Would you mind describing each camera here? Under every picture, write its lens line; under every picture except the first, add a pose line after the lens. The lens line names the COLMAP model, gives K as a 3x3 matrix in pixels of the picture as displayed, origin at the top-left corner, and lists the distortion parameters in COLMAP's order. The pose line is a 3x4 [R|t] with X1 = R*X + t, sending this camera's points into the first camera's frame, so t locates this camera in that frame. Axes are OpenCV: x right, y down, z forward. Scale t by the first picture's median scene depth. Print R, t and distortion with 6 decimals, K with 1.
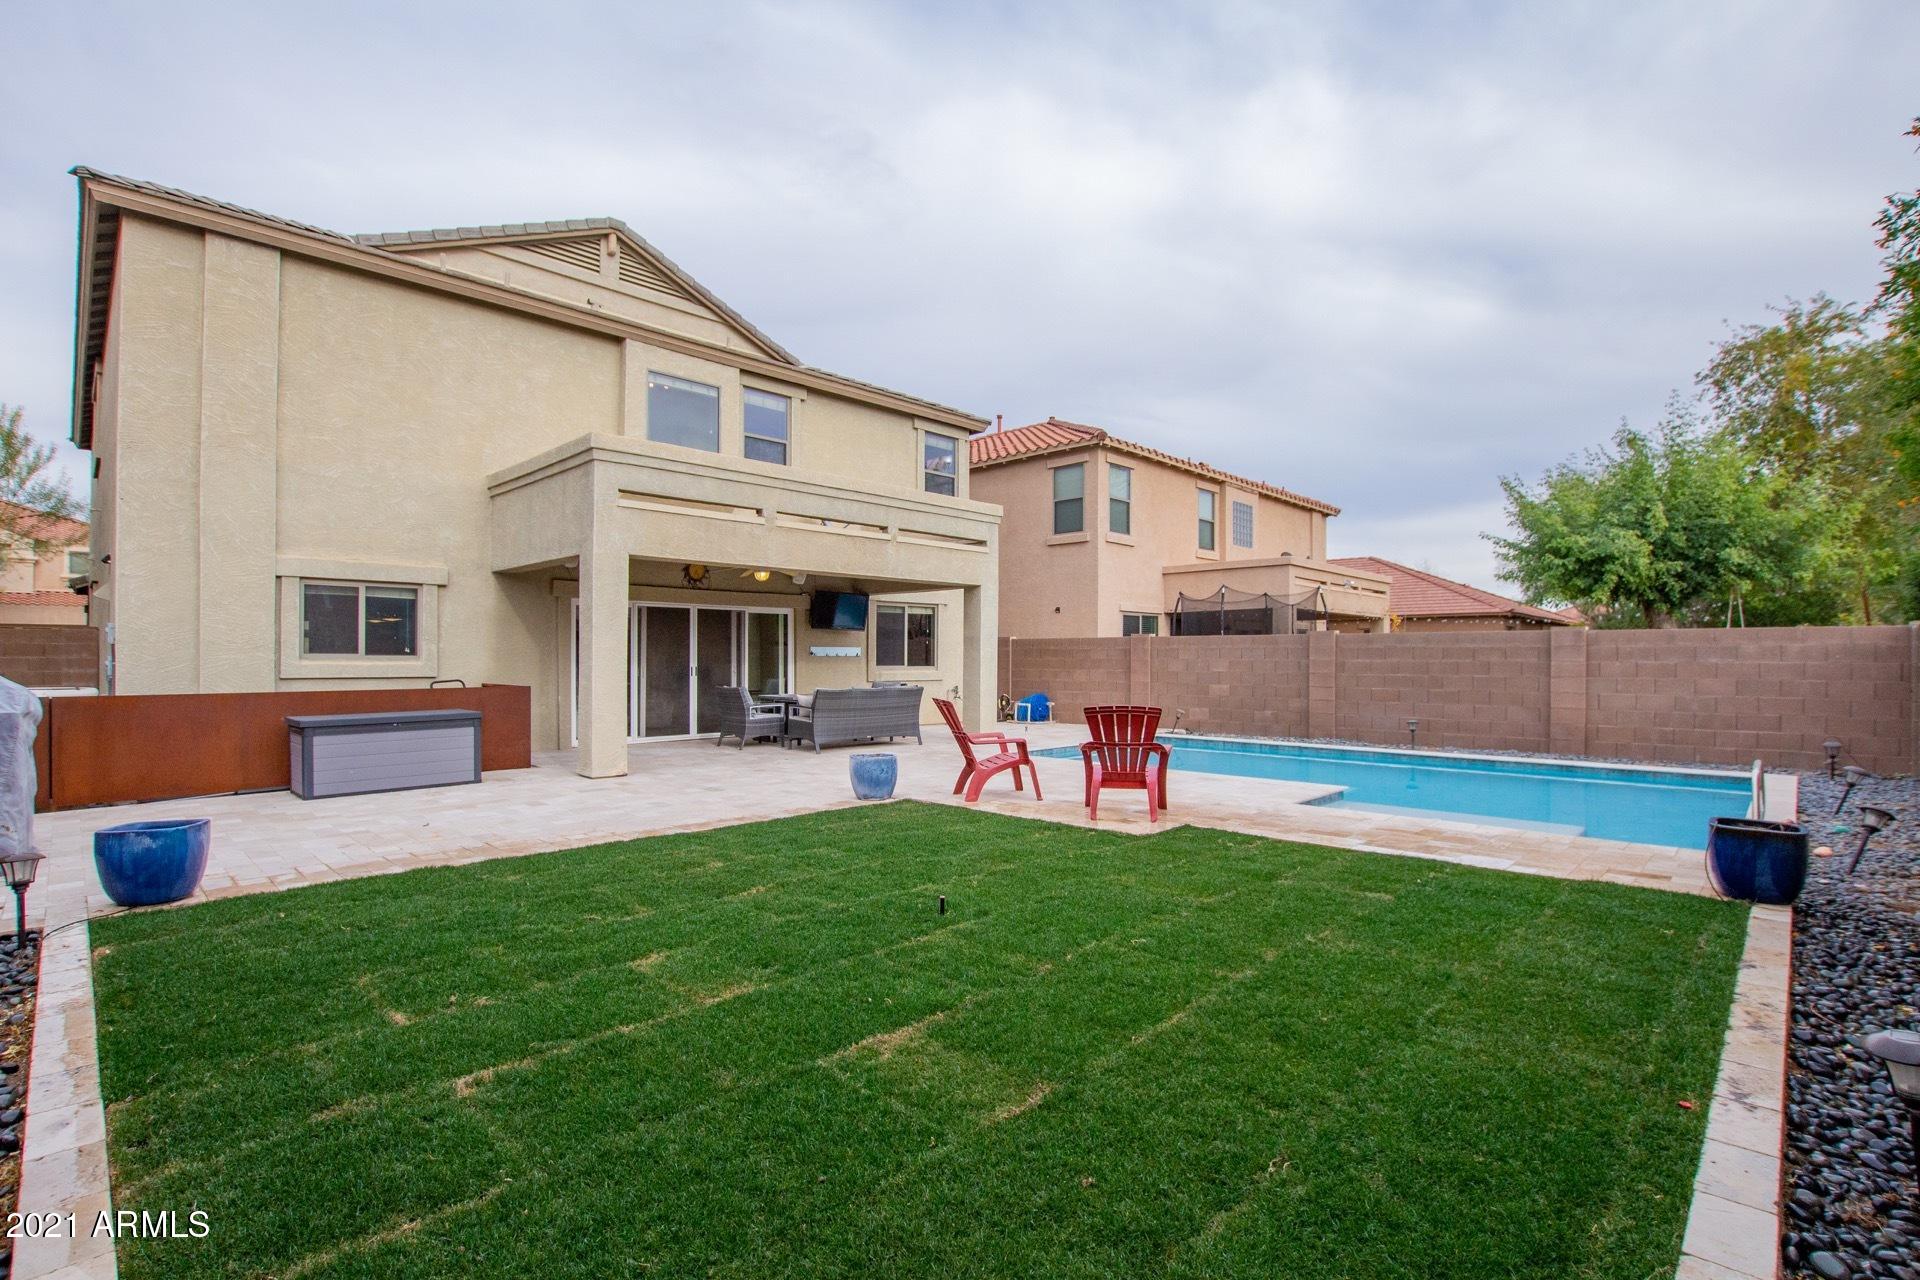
lens RADIAL K [[904.8, 0, 957.0], [0, 904.8, 660.8], [0, 0, 1]] dist [0.016036, -0.000113]
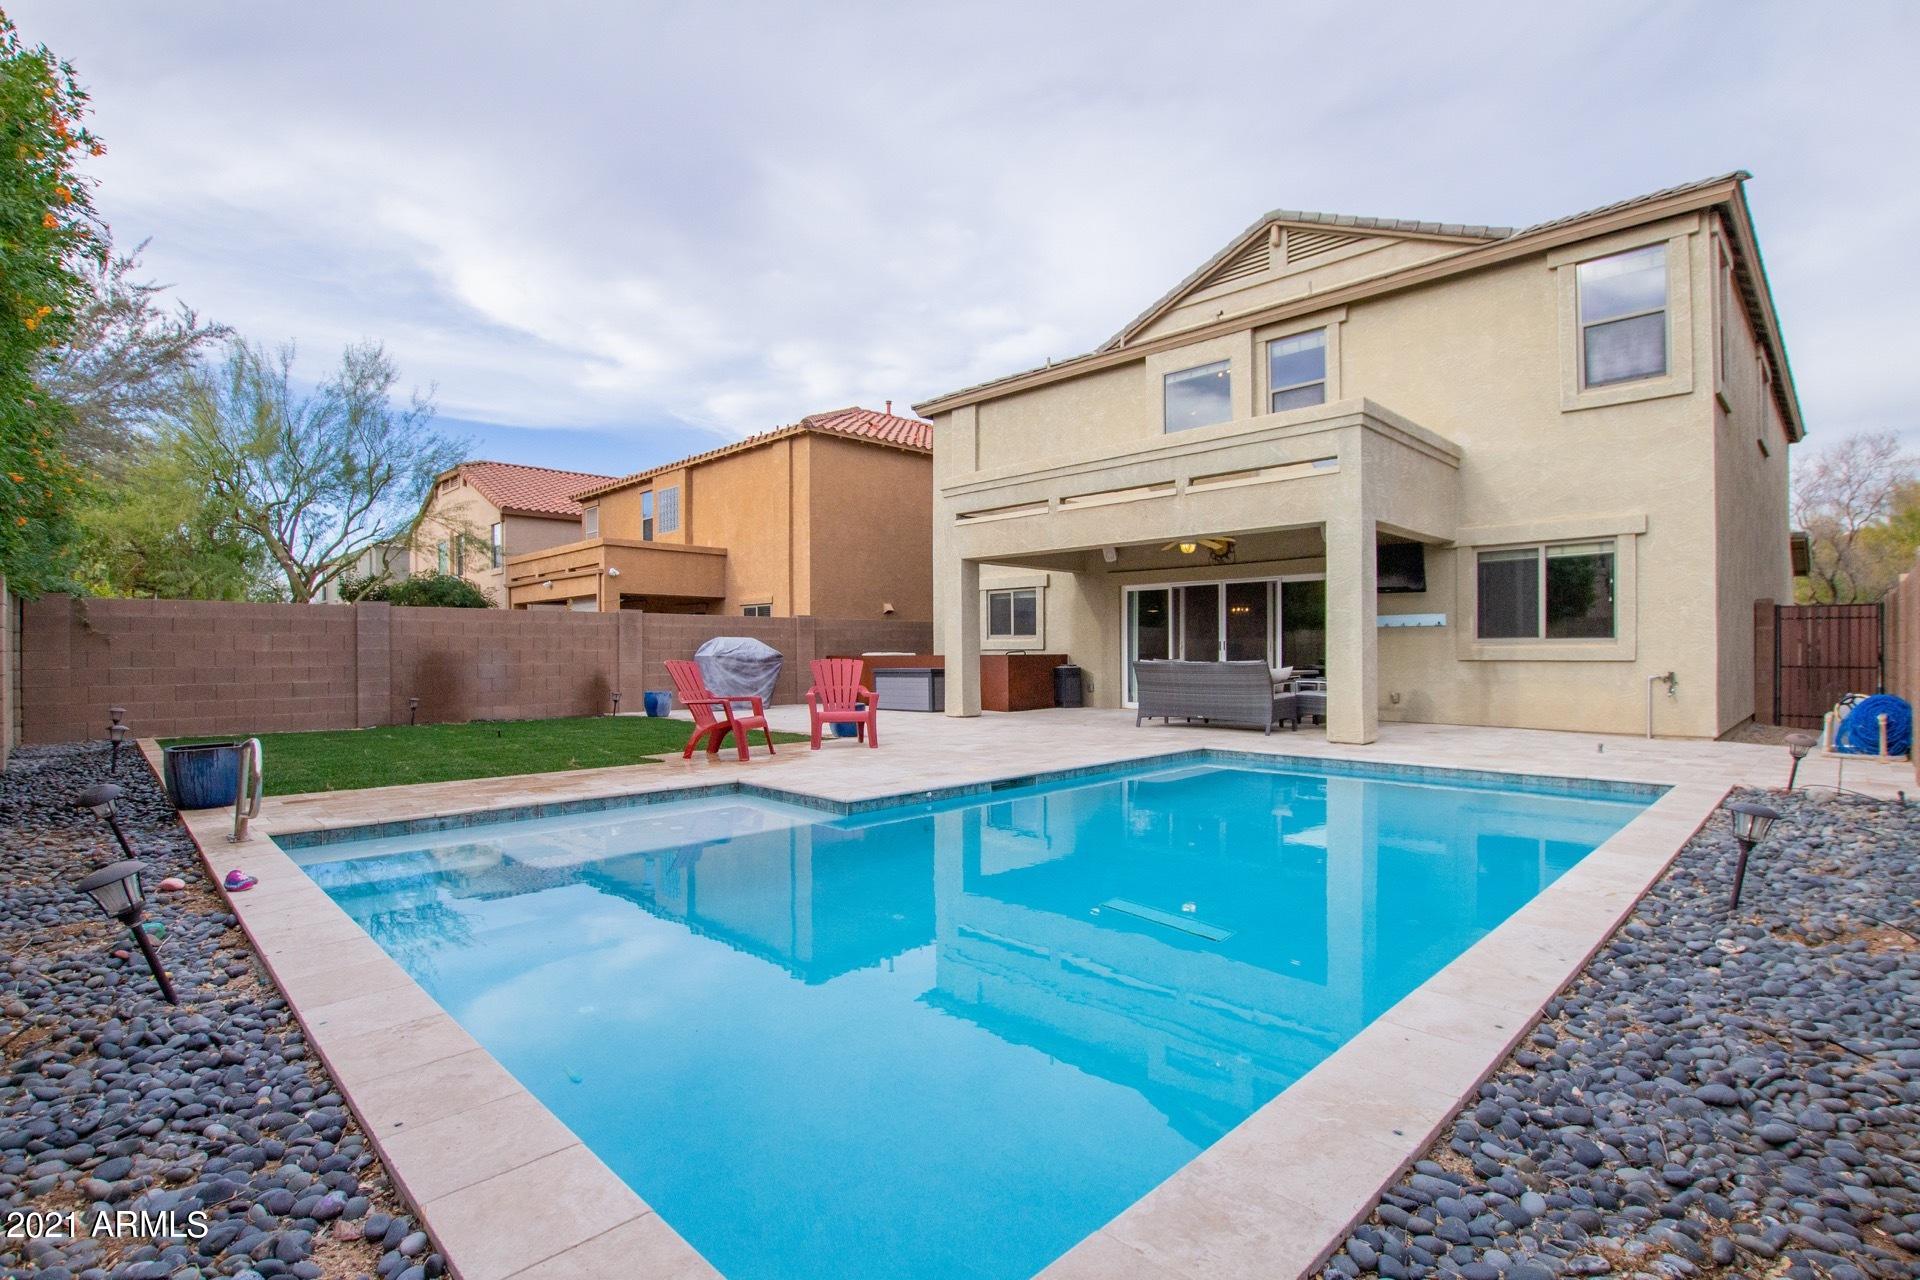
lens RADIAL K [[938.1, 0, 966.5], [0, 938.1, 662.3], [0, 0, 1]] dist [0.000664, 0.000073]
pose [[0.004305, 0.007590, -0.999962, 0.745804], [0.001303, 0.999970, 0.007596, 0.021155], [0.999990, -0.001336, 0.004295, 0.693253]]
